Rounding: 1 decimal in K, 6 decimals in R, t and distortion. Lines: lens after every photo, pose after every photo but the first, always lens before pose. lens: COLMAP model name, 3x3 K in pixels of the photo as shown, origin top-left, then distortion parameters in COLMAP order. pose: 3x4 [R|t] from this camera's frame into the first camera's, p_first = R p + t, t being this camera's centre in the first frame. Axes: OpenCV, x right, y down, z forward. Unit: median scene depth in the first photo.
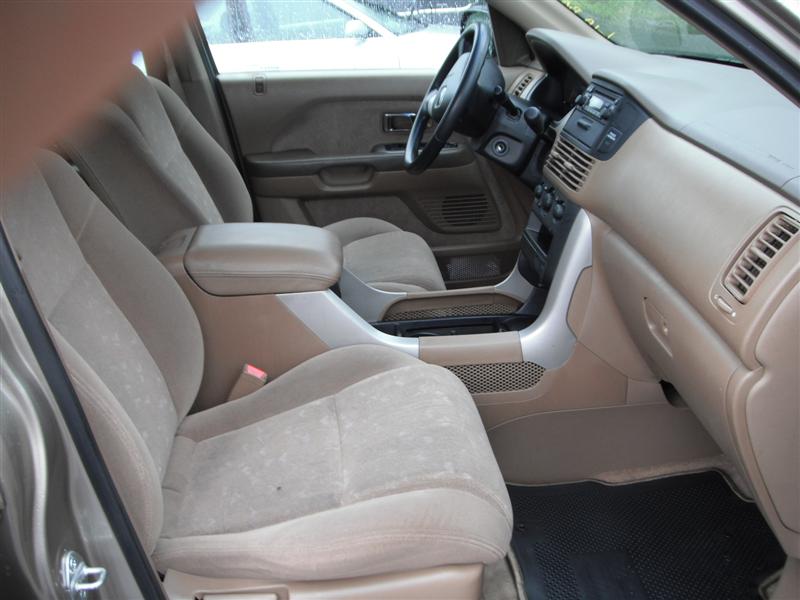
lens RADIAL K [[846.2, 0, 400.0], [0, 846.2, 300.0], [0, 0, 1]] dist [-0.210416, 0.030065]
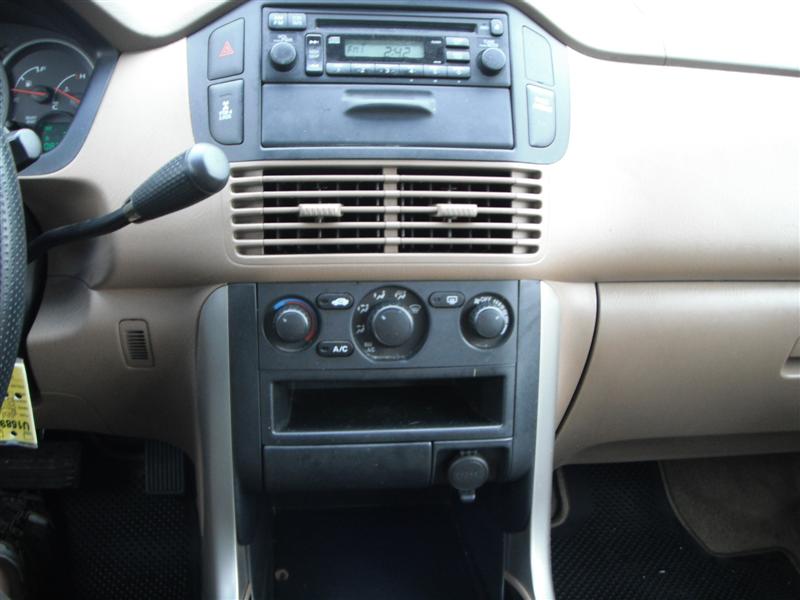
lens RADIAL K [[846.2, 0, 400.0], [0, 846.2, 300.0], [0, 0, 1]] dist [-0.210416, 0.030065]
pose [[-0.068765, -0.421061, 0.904422, -0.146312], [0.316806, 0.850427, 0.420010, -0.248698], [-0.945994, 0.315408, 0.074915, 0.829312]]
